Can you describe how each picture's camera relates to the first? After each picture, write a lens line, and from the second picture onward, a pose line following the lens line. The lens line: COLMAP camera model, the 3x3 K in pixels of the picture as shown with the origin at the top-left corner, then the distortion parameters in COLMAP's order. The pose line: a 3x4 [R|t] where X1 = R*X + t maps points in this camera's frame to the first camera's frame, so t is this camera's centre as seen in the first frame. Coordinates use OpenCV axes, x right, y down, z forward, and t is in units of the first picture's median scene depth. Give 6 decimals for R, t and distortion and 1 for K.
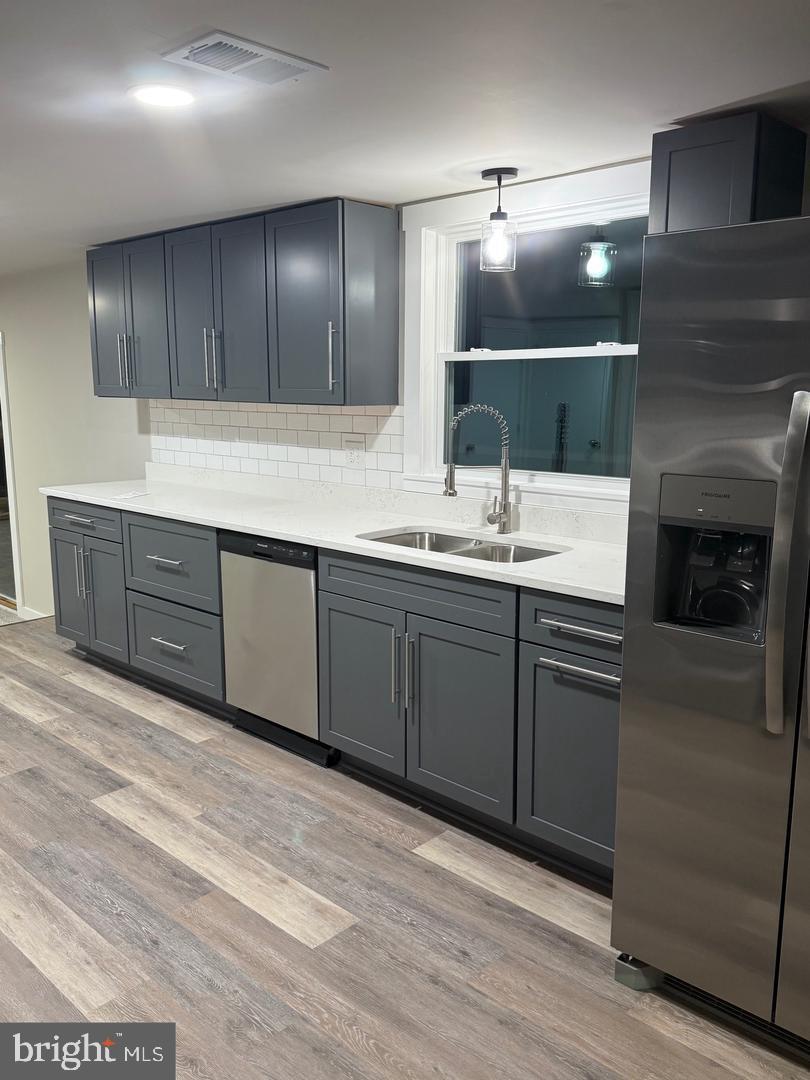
lens RADIAL K [[882.9, 0, 400.2], [0, 882.9, 541.4], [0, 0, 1]] dist [0.073889, -0.104408]
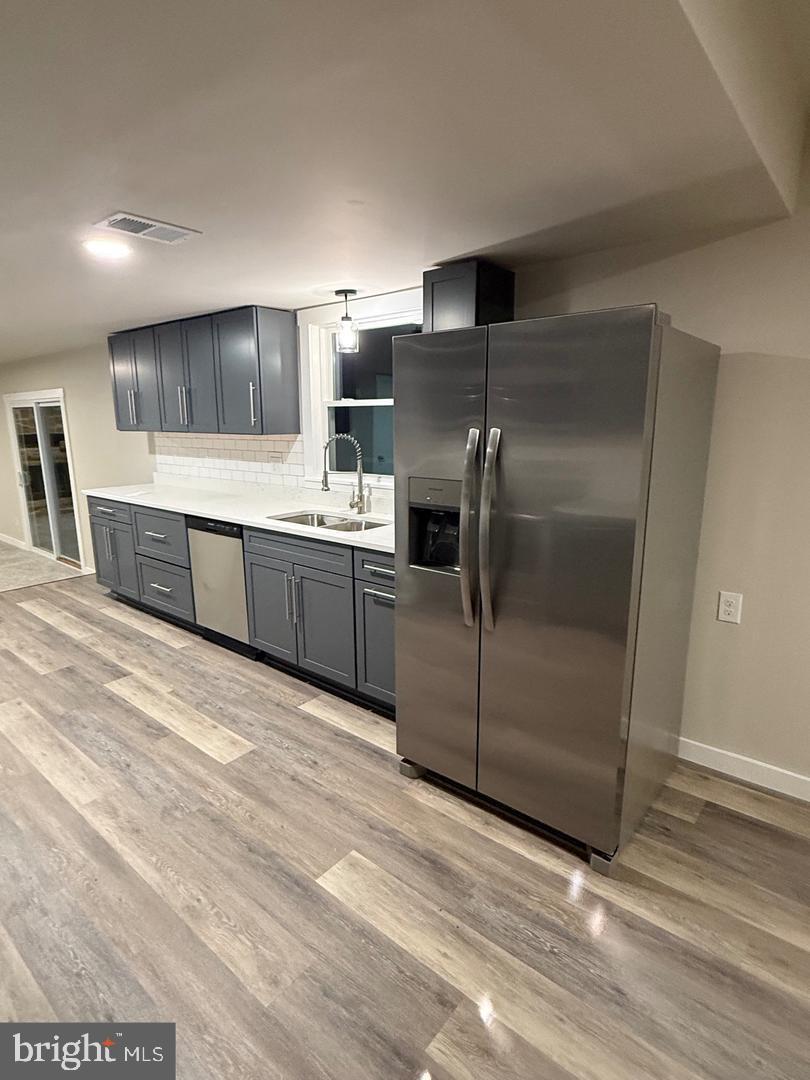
lens RADIAL K [[573.0, 0, 404.4], [0, 573.0, 539.1], [0, 0, 1]] dist [-0.000476, 0.000174]
pose [[0.997423, -0.020775, 0.068665, 0.138169], [0.018490, 0.999259, 0.033751, 0.003359], [-0.069315, -0.032394, 0.997069, -0.062800]]
